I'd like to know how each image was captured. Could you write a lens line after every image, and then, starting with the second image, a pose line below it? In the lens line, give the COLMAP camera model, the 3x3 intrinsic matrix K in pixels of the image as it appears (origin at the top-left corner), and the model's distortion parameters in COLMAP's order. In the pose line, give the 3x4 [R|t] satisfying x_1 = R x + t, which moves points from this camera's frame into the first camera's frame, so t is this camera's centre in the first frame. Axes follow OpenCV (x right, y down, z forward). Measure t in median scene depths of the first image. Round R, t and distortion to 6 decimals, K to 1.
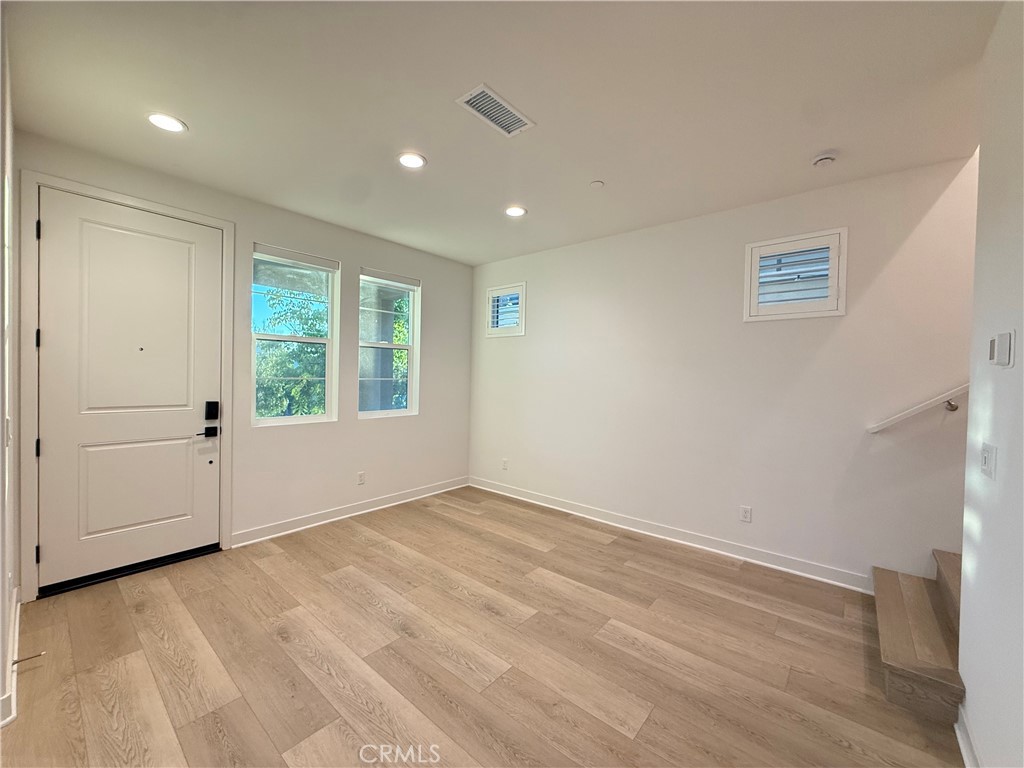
lens RADIAL K [[407.0, 0, 509.3], [0, 407.0, 384.4], [0, 0, 1]] dist [-0.002320, 0.000204]
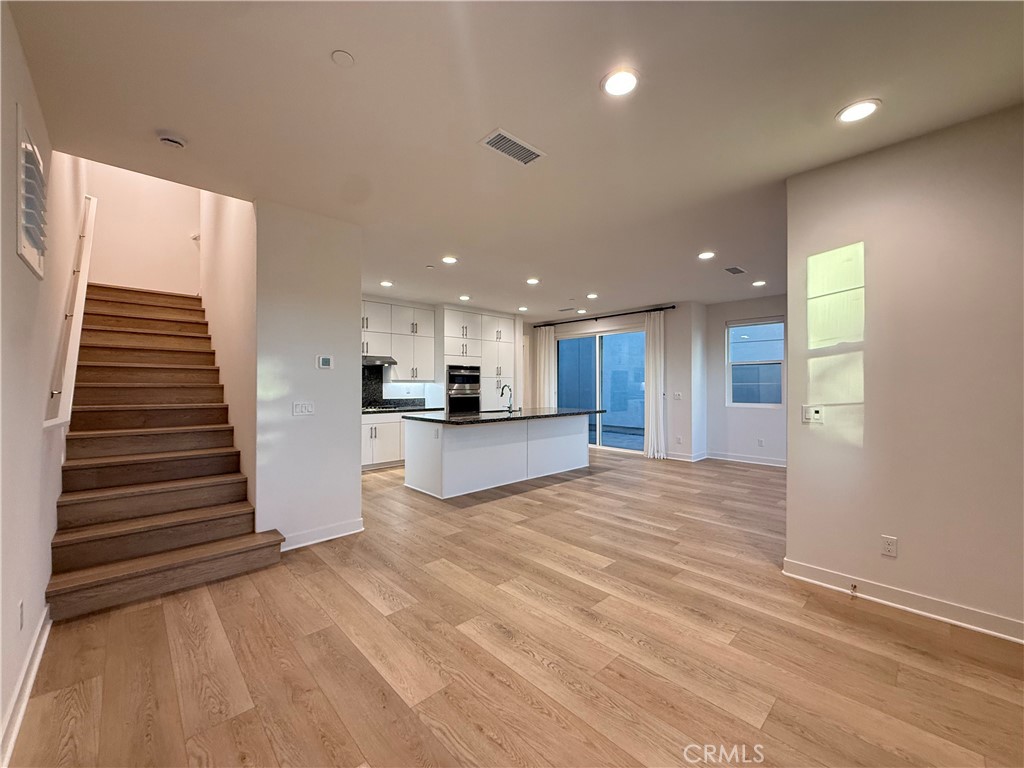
lens RADIAL K [[407.0, 0, 509.3], [0, 407.0, 384.4], [0, 0, 1]] dist [-0.002320, 0.000204]
pose [[-0.993972, -0.019767, 0.107834, -0.130679], [-0.017387, 0.999585, 0.022963, -0.011375], [-0.108243, 0.020950, -0.993904, 1.795382]]
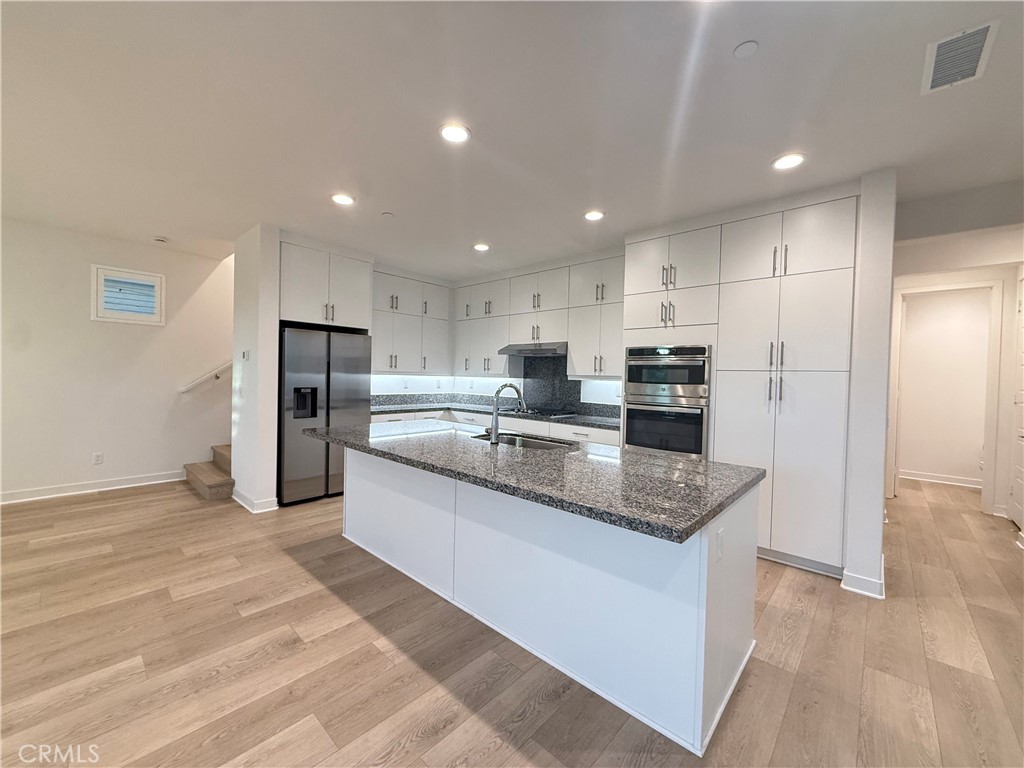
lens RADIAL K [[407.0, 0, 509.3], [0, 407.0, 384.4], [0, 0, 1]] dist [-0.002320, 0.000204]
pose [[0.034853, -0.038335, 0.998657, -0.931387], [-0.003602, 0.999253, 0.038484, 0.006489], [-0.999386, -0.004938, 0.034689, -0.571339]]
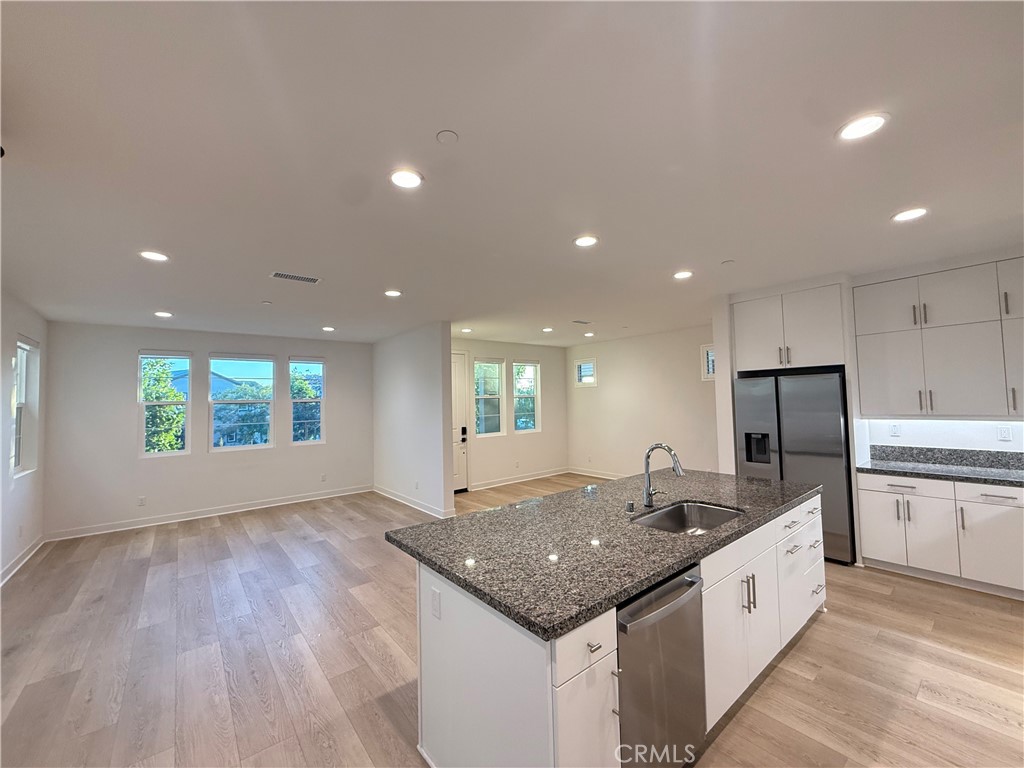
lens RADIAL K [[407.0, 0, 509.3], [0, 407.0, 384.4], [0, 0, 1]] dist [-0.002320, 0.000204]
pose [[0.982489, -0.050698, -0.179289, -0.038634], [0.039527, 0.997080, -0.065342, -0.048034], [0.182078, 0.057111, 0.981624, -1.562439]]
